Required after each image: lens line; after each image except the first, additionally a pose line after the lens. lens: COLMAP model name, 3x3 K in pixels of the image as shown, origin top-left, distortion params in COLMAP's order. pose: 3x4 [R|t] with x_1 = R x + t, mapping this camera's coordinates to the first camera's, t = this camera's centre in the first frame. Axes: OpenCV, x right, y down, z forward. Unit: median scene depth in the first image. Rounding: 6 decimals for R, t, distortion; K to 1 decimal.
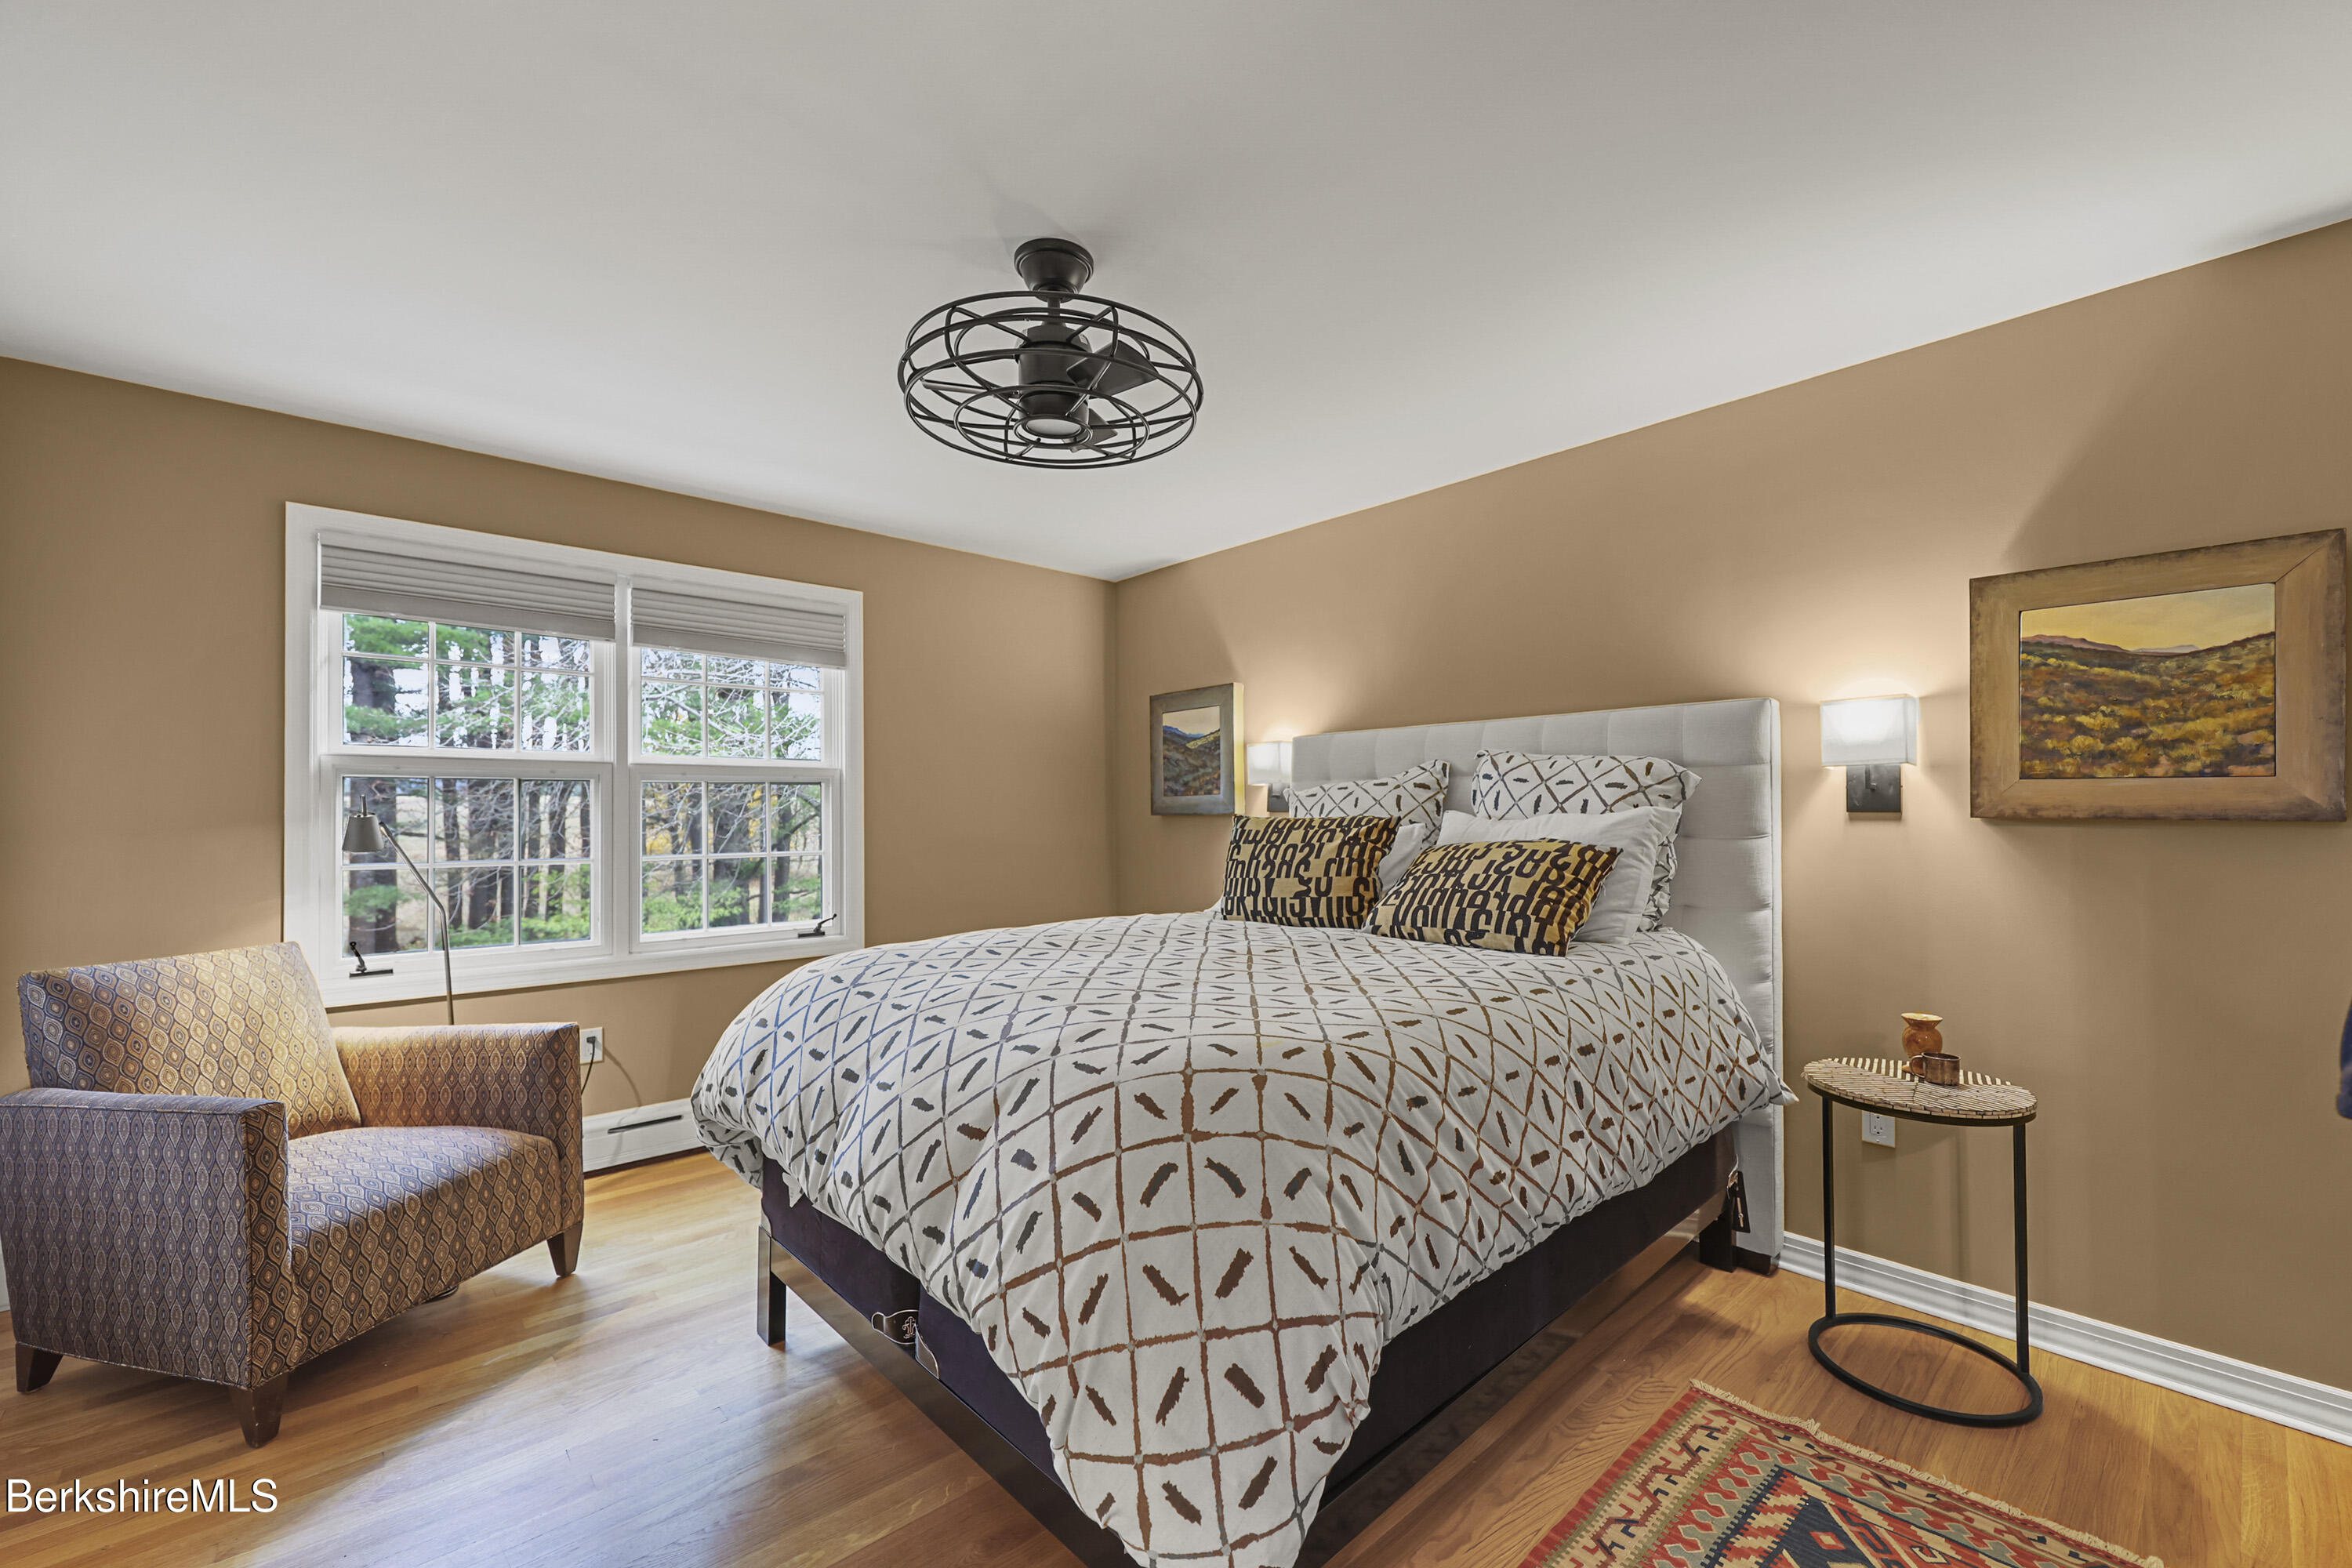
lens RADIAL K [[957.0, 0, 1189.6], [0, 957.0, 804.6], [0, 0, 1]] dist [-0.001830, 0.000589]
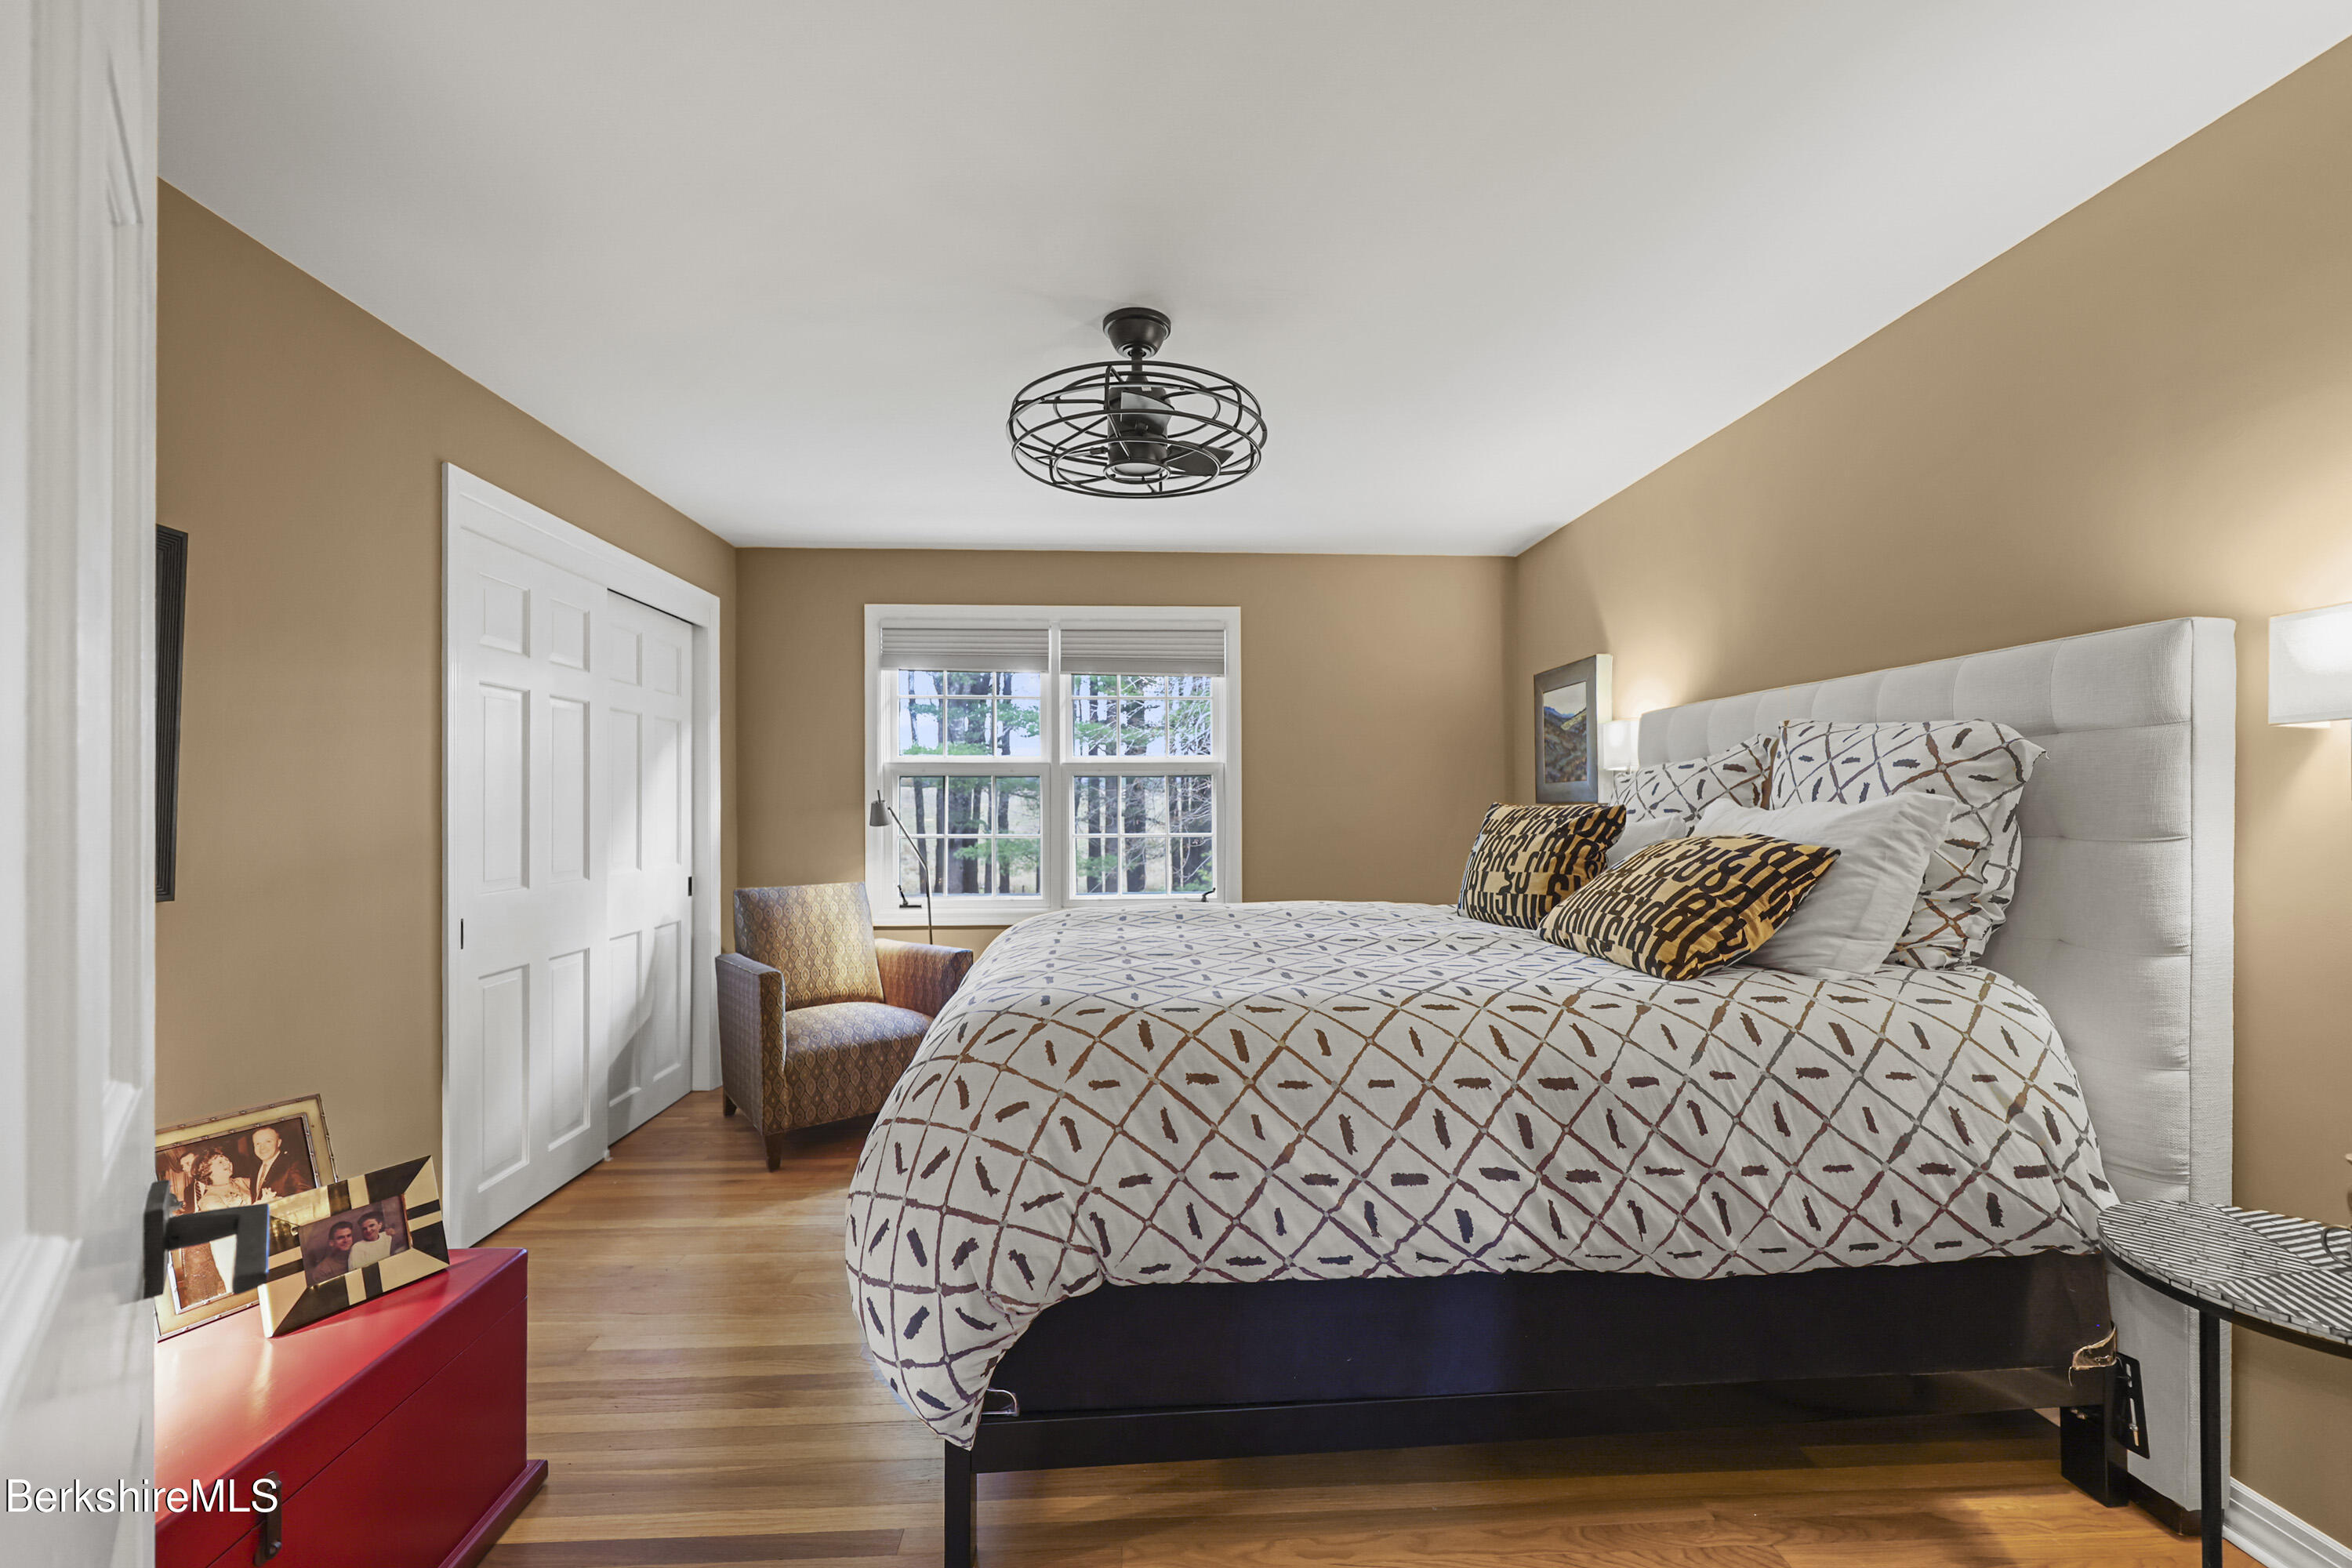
lens RADIAL K [[957.0, 0, 1167.3], [0, 957.0, 803.7], [0, 0, 1]] dist [-0.001830, 0.000589]
pose [[0.774486, 0.002279, -0.632587, 0.484628], [0.004920, 0.999942, 0.009627, 0.000715], [0.632572, -0.010568, 0.774429, 0.096099]]
